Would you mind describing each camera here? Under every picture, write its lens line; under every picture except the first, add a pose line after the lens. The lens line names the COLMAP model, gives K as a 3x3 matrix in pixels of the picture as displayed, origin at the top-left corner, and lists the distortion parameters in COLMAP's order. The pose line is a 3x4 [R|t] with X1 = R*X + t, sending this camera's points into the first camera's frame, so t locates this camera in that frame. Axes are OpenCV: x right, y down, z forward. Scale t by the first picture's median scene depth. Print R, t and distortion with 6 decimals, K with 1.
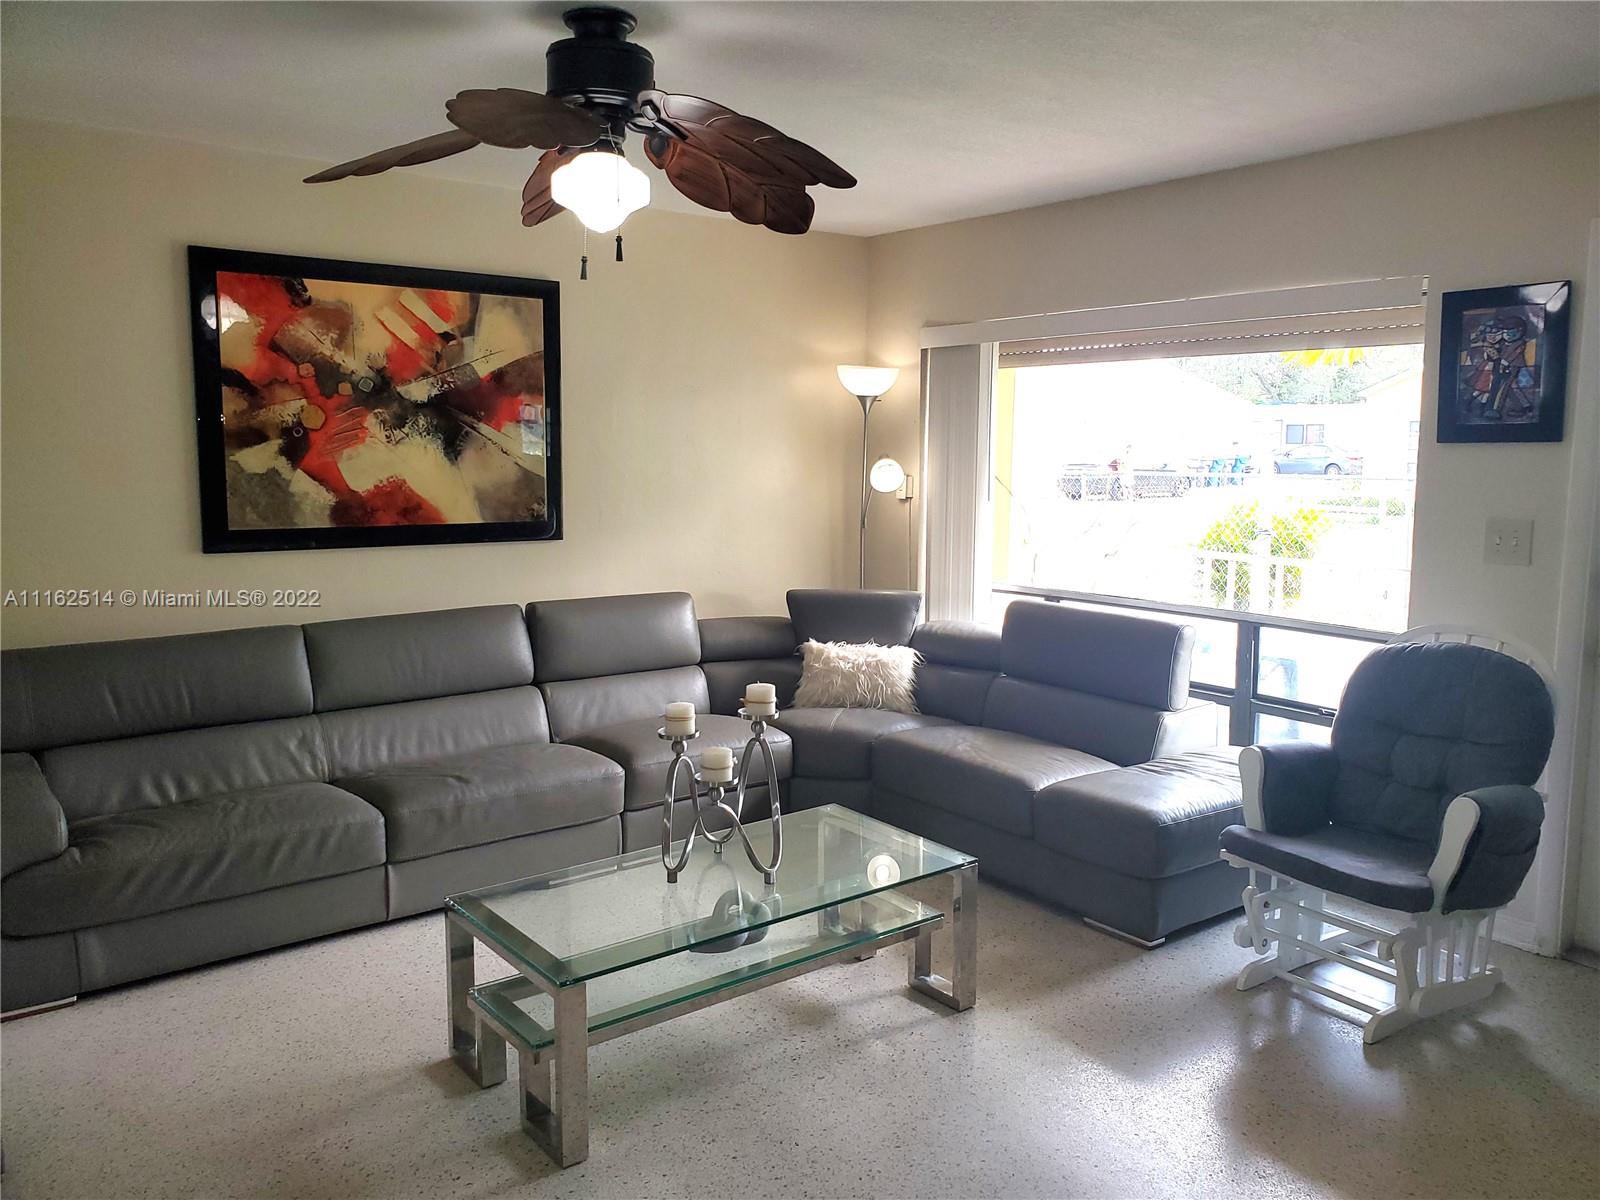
lens RADIAL K [[1253.3, 0, 804.8], [0, 1253.3, 605.3], [0, 0, 1]] dist [0.019547, 0.005858]
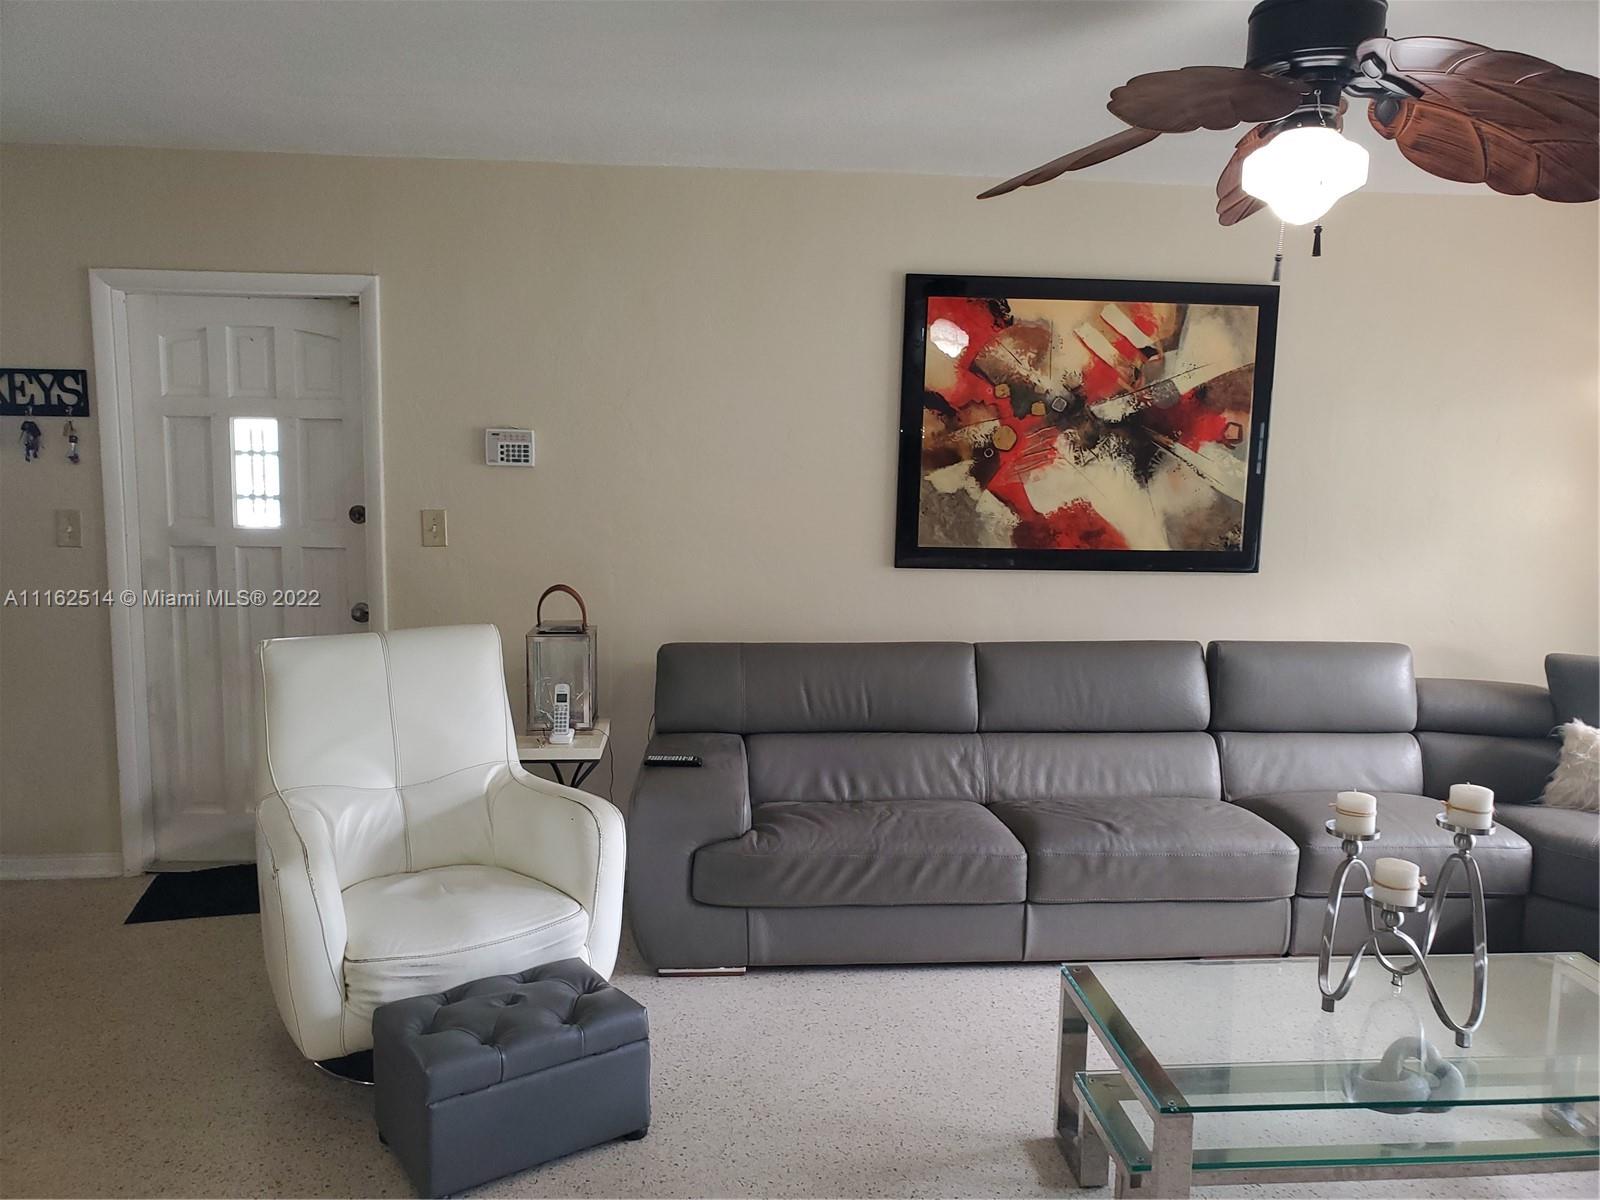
lens RADIAL K [[1253.3, 0, 797.2], [0, 1253.3, 602.3], [0, 0, 1]] dist [0.019547, 0.005858]
pose [[0.838952, 0.077312, -0.538685, 0.017857], [-0.083672, 0.996412, 0.012693, -0.017927], [0.537734, 0.034424, 0.842411, 0.077272]]
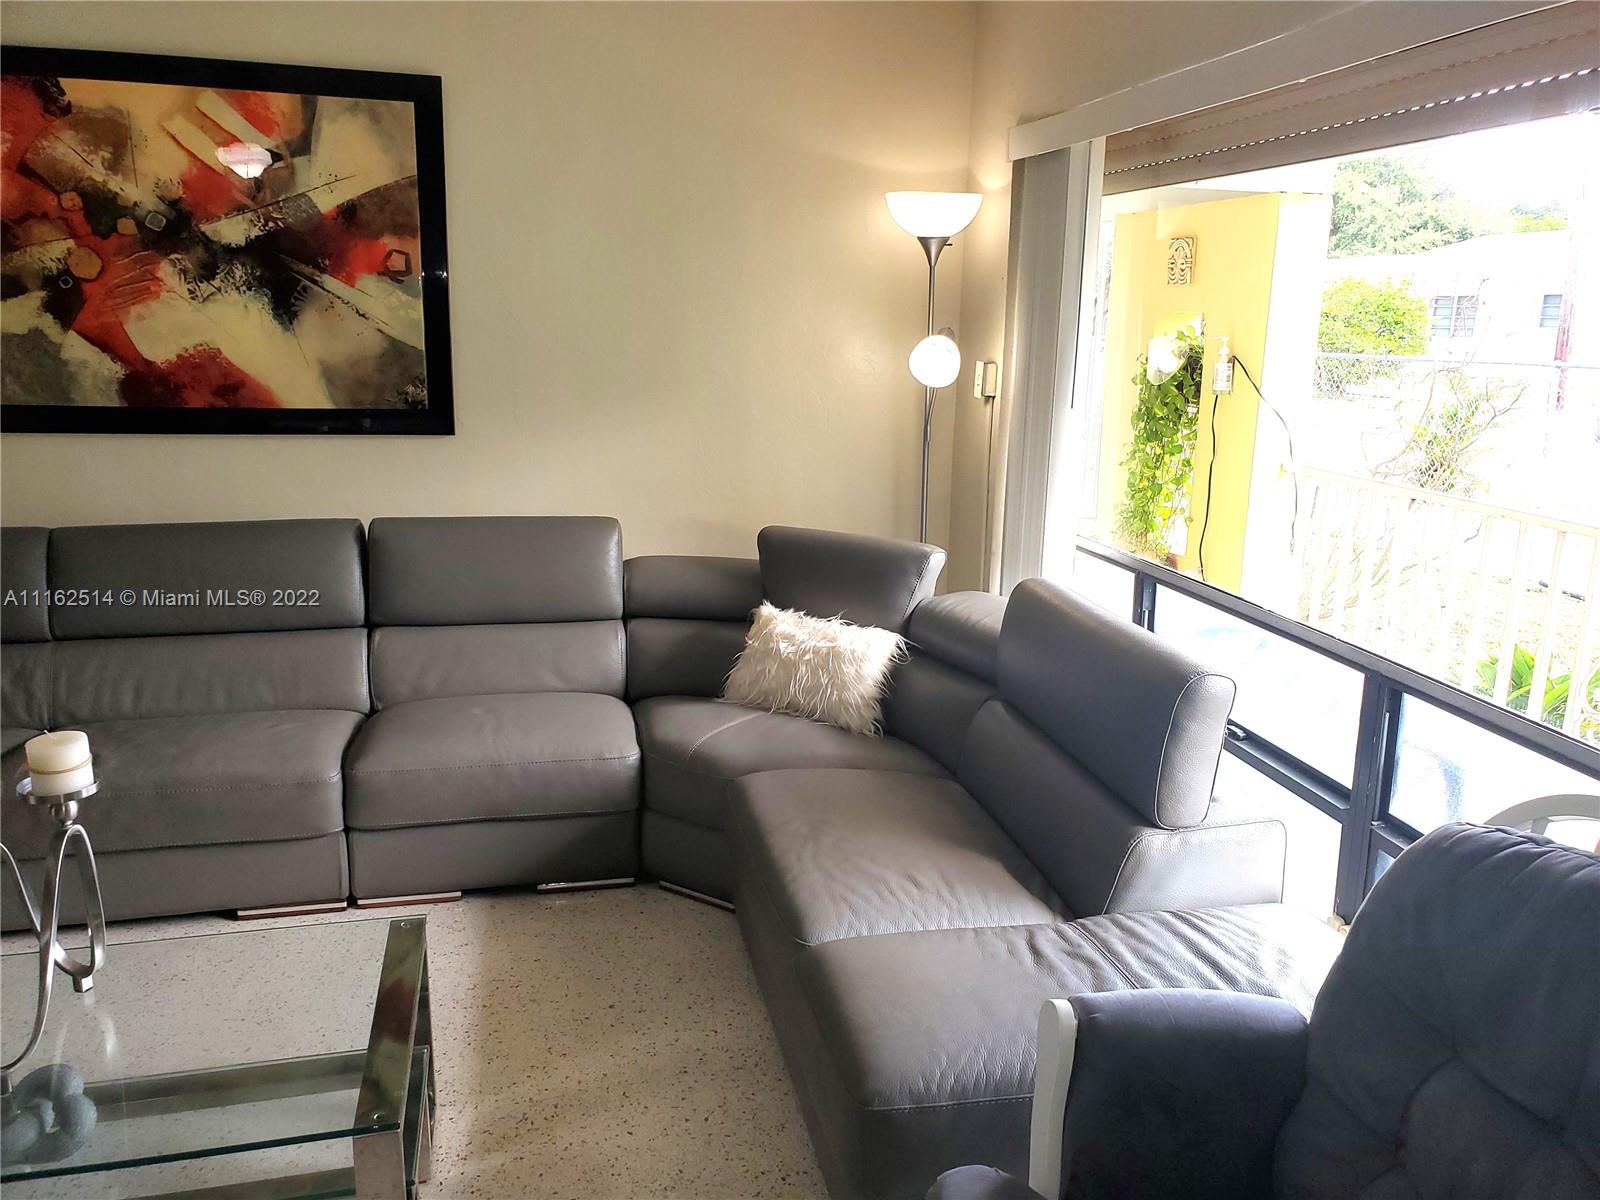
lens RADIAL K [[1253.3, 0, 815.7], [0, 1253.3, 593.5], [0, 0, 1]] dist [0.019547, 0.005858]
pose [[0.908611, 0.106902, -0.403730, 0.366259], [-0.070031, 0.991997, 0.105060, -0.061224], [0.411730, -0.067185, 0.908826, 0.465350]]
